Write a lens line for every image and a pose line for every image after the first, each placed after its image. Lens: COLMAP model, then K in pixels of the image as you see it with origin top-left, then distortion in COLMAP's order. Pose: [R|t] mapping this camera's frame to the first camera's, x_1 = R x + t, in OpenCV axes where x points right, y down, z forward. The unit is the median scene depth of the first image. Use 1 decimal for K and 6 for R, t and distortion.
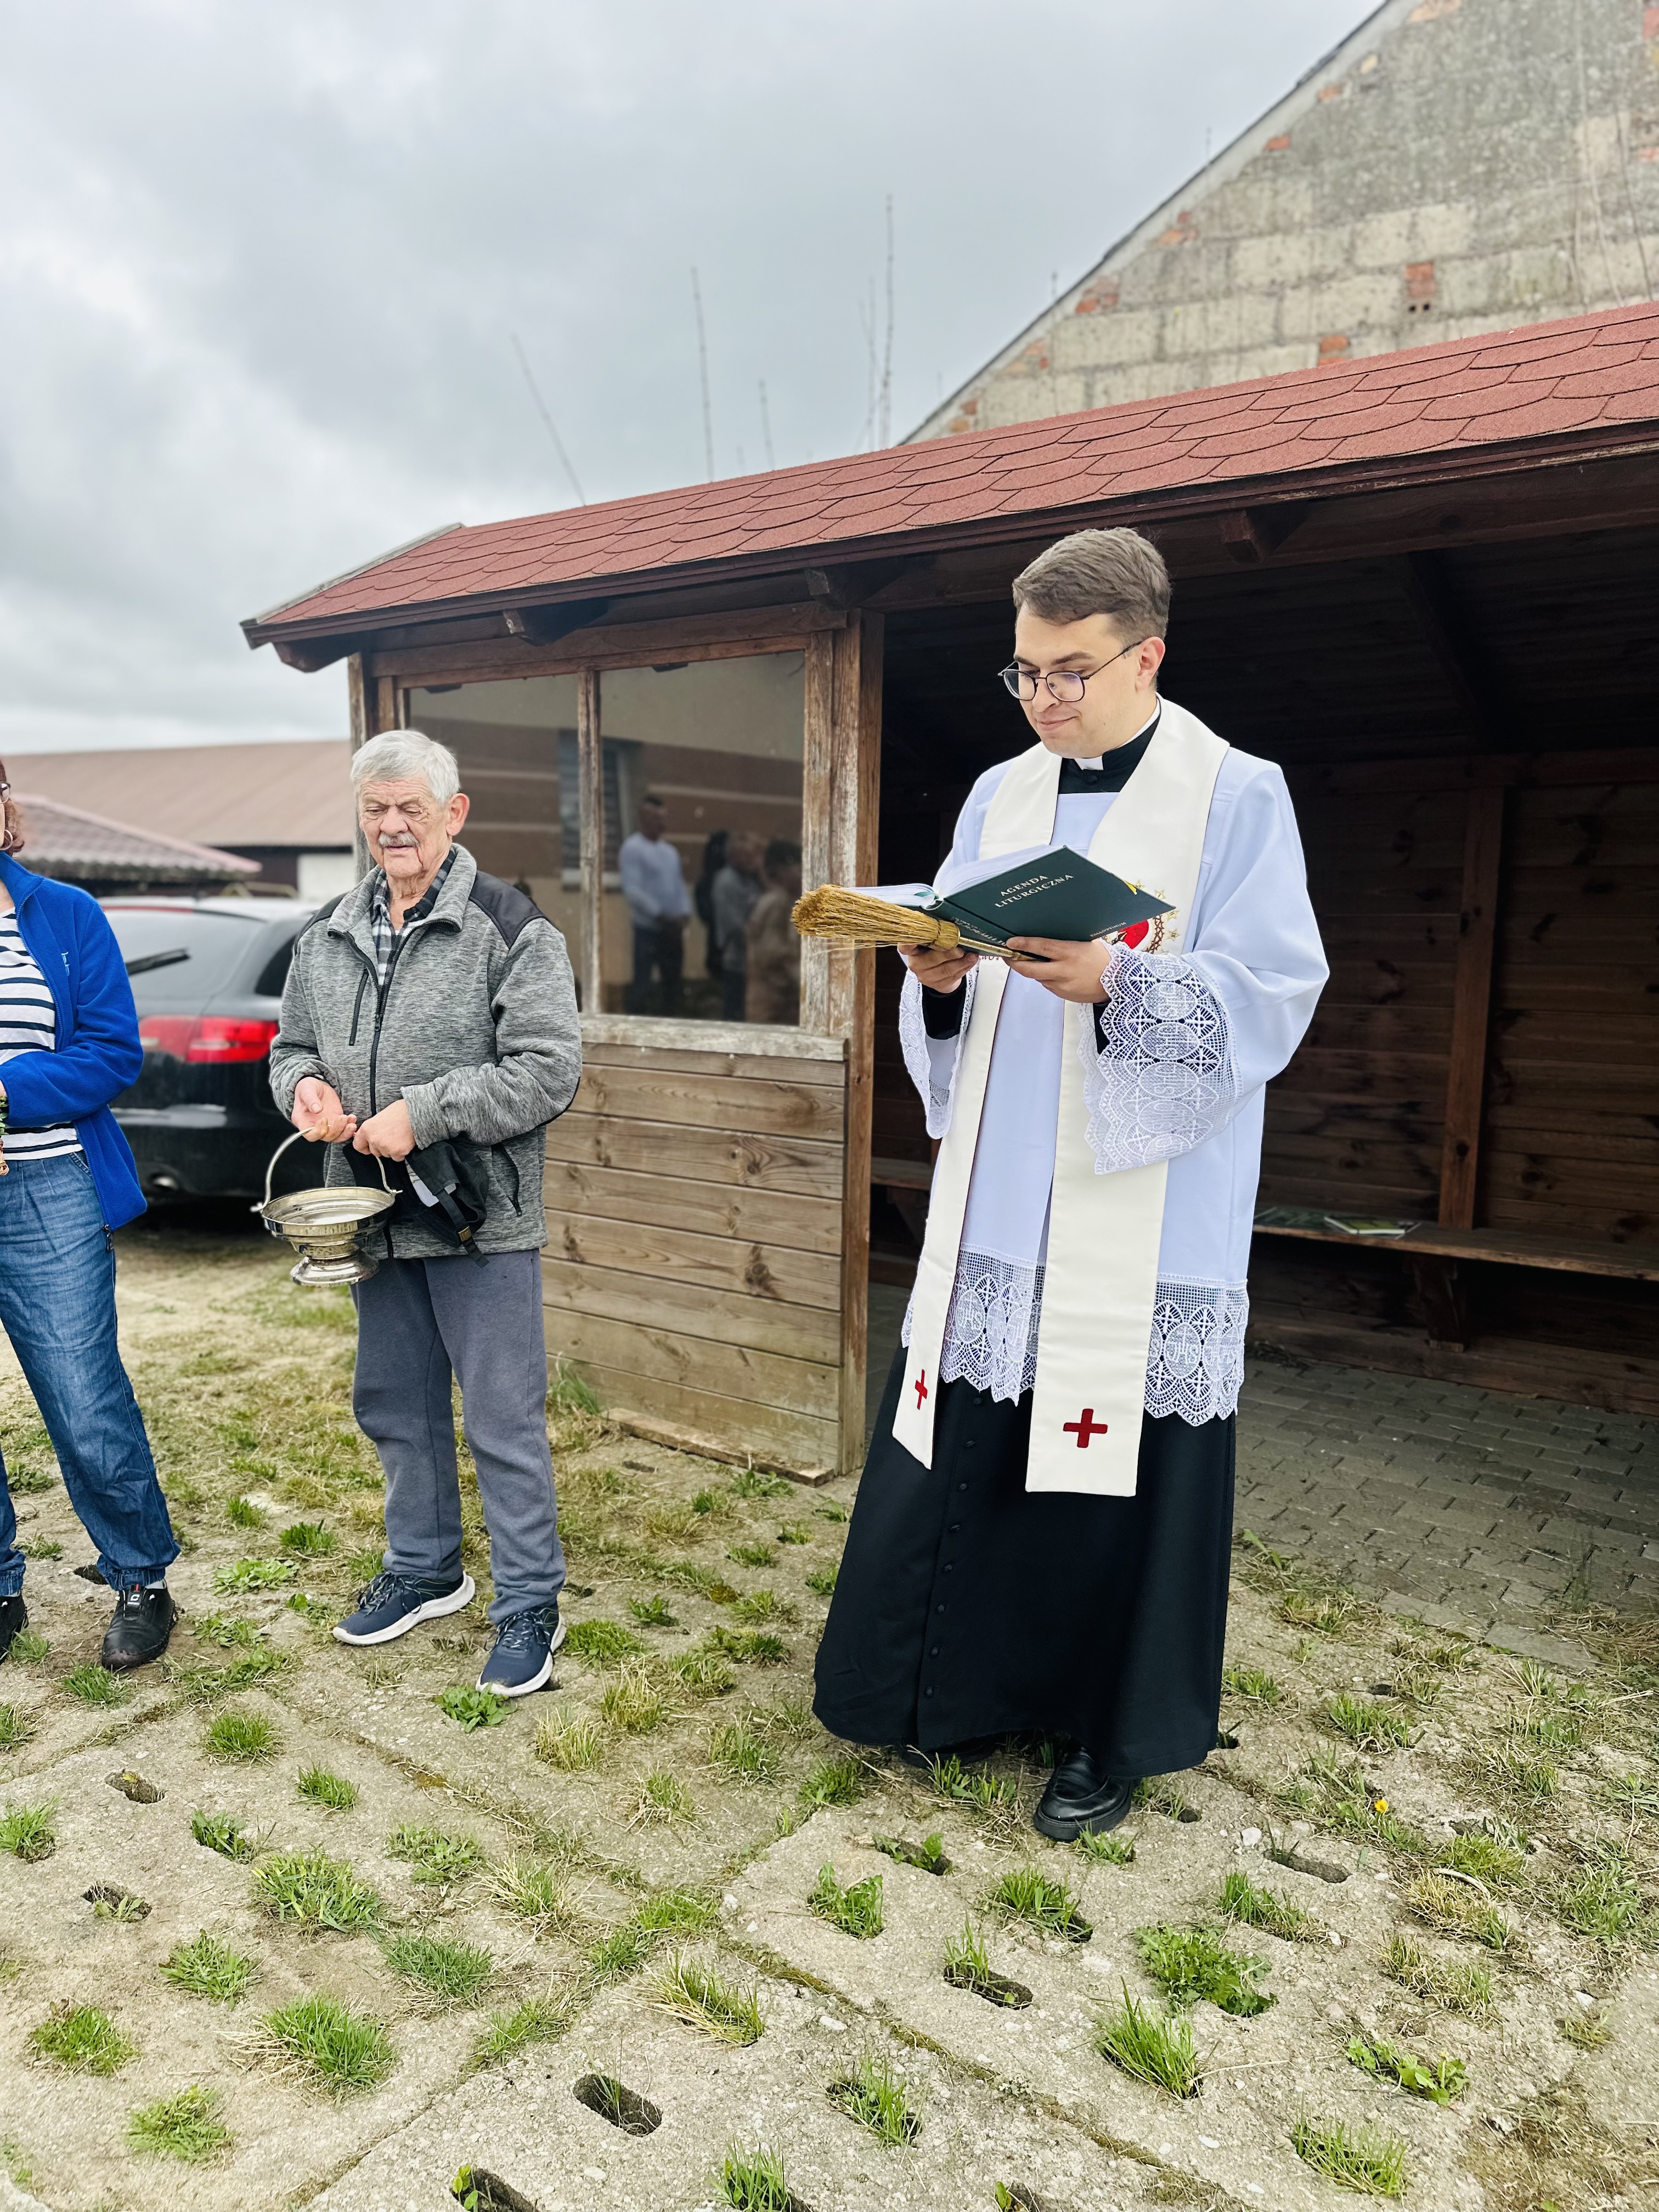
lens RADIAL K [[1548.4, 0, 833.5], [0, 1548.4, 1111.1], [0, 0, 1]] dist [0.043166, -0.045988]
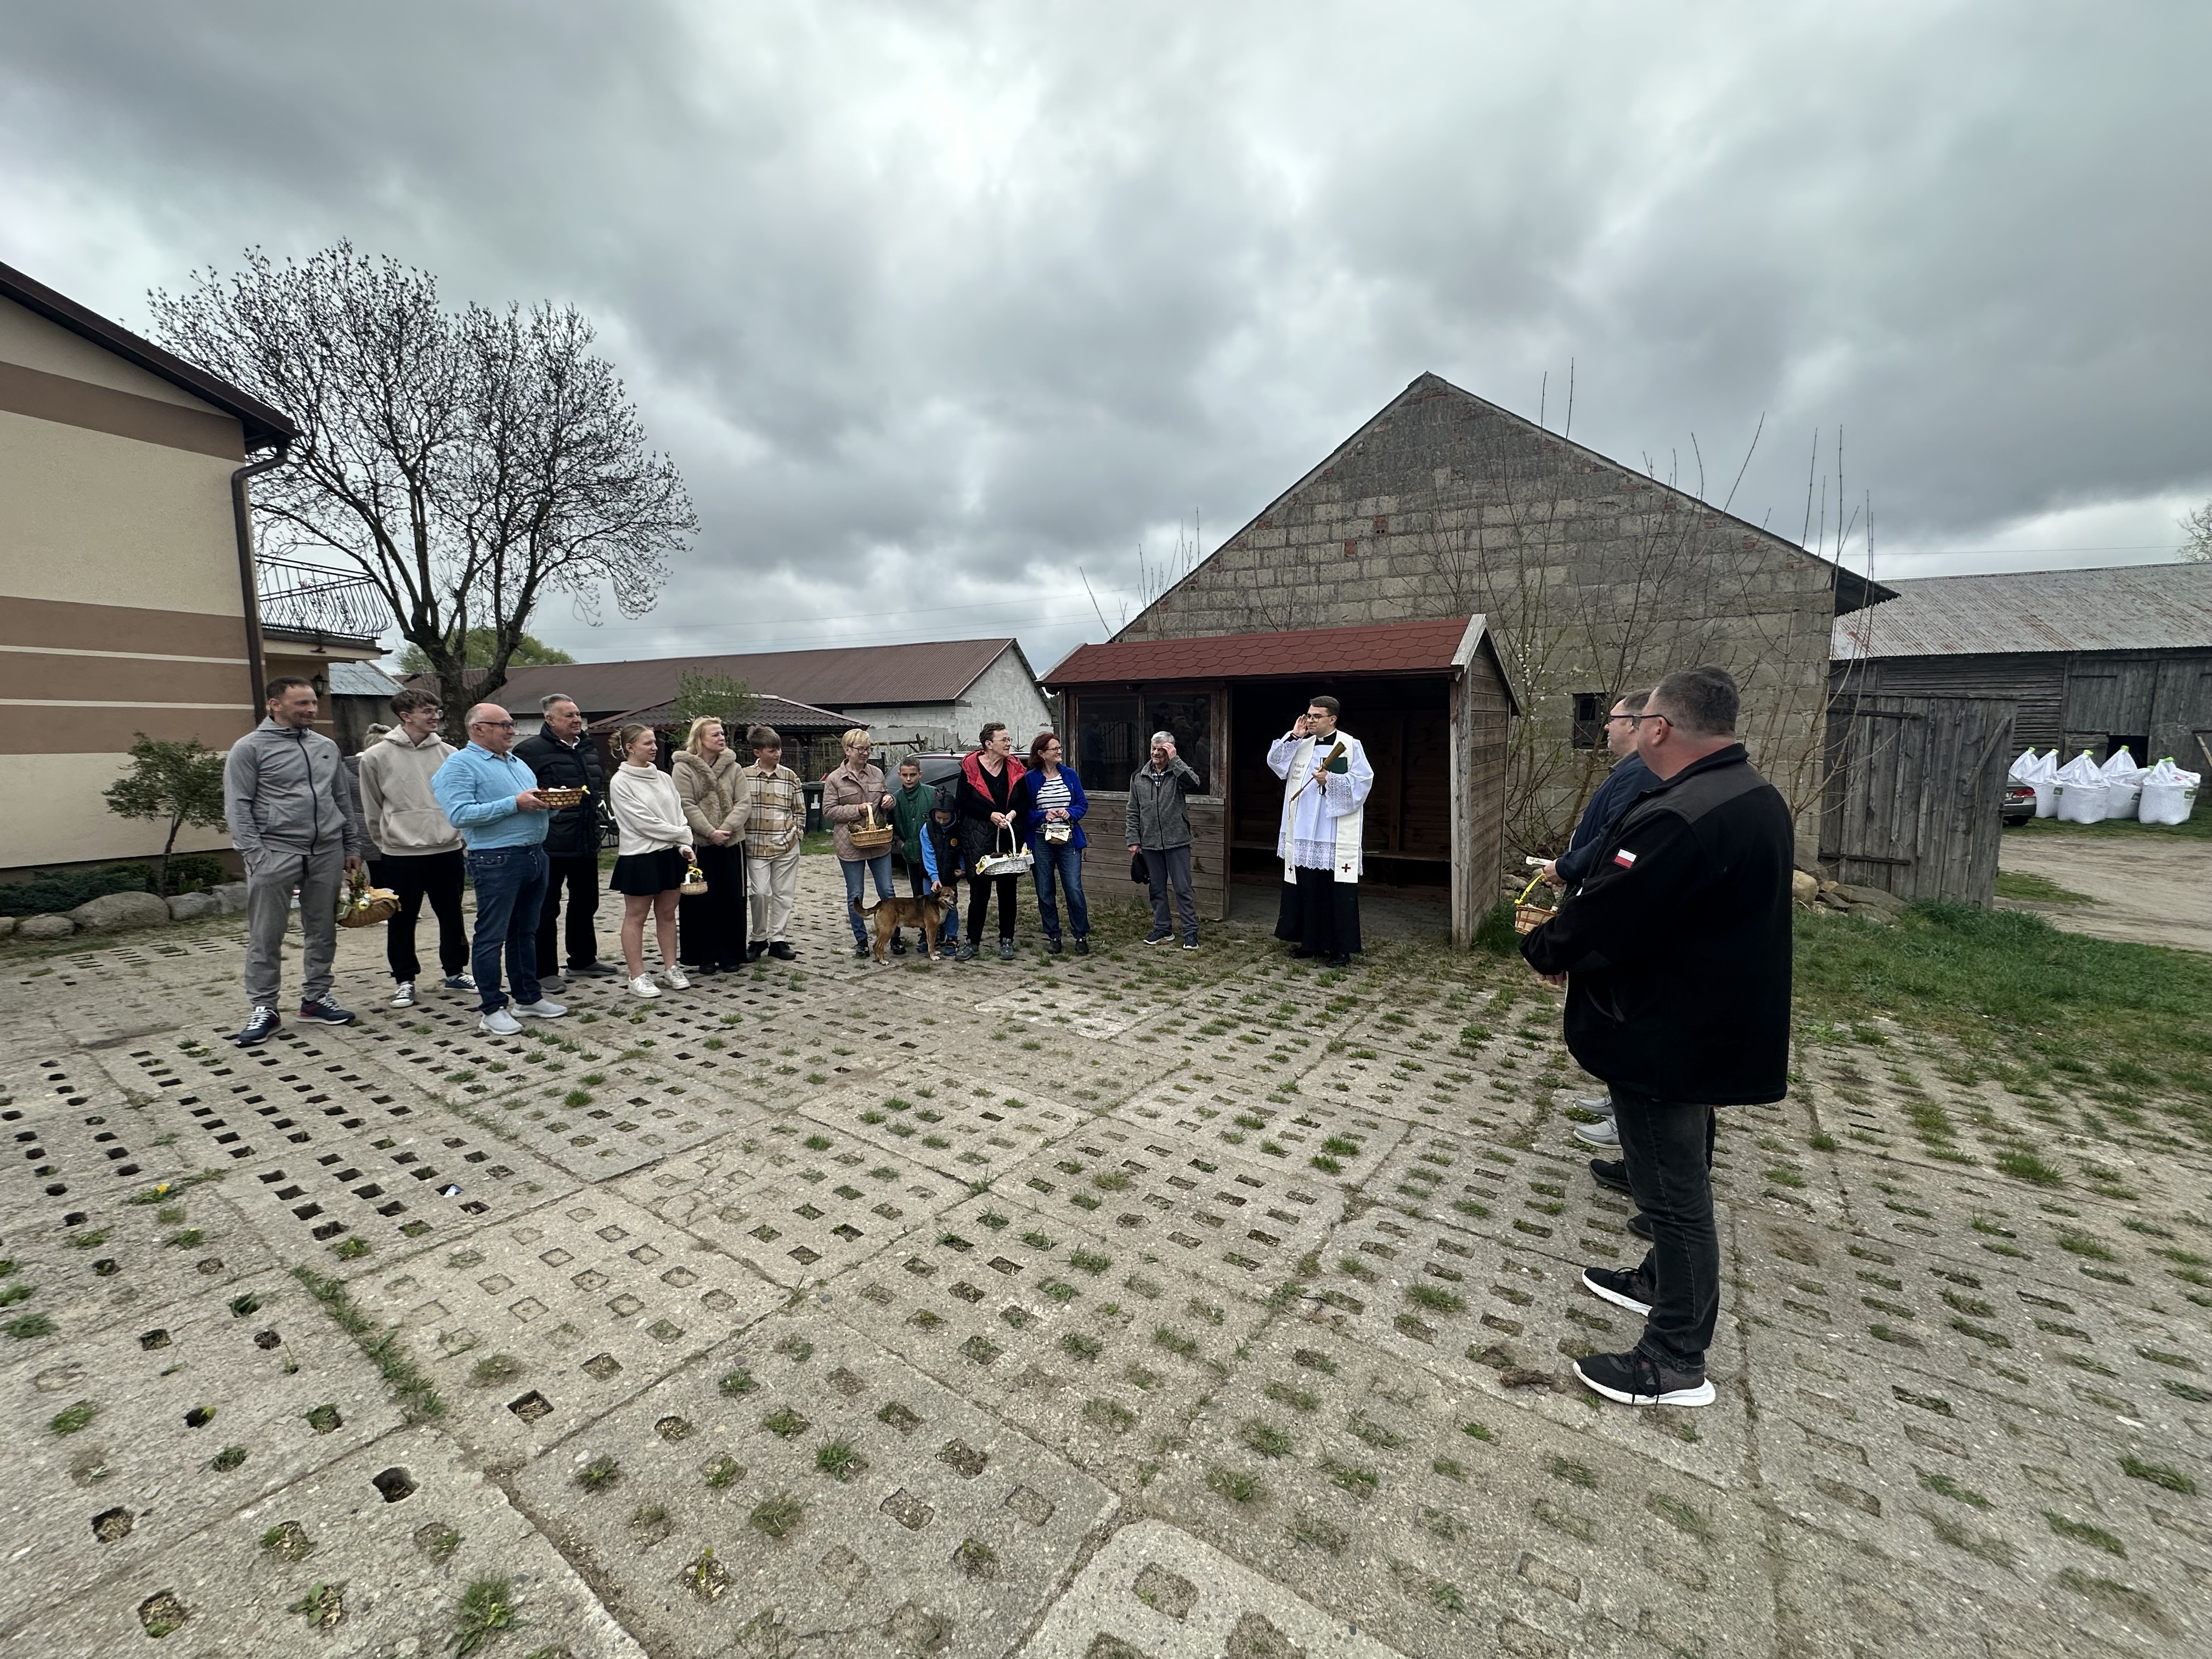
lens RADIAL K [[881.9, 0, 1106.0], [0, 881.9, 823.8], [0, 0, 1]] dist [-0.004217, 0.001191]
pose [[0.999393, -0.023745, 0.025507, -0.170940], [0.024098, 0.999617, -0.013615, 0.018076], [-0.025174, 0.014222, 0.999582, -0.562656]]
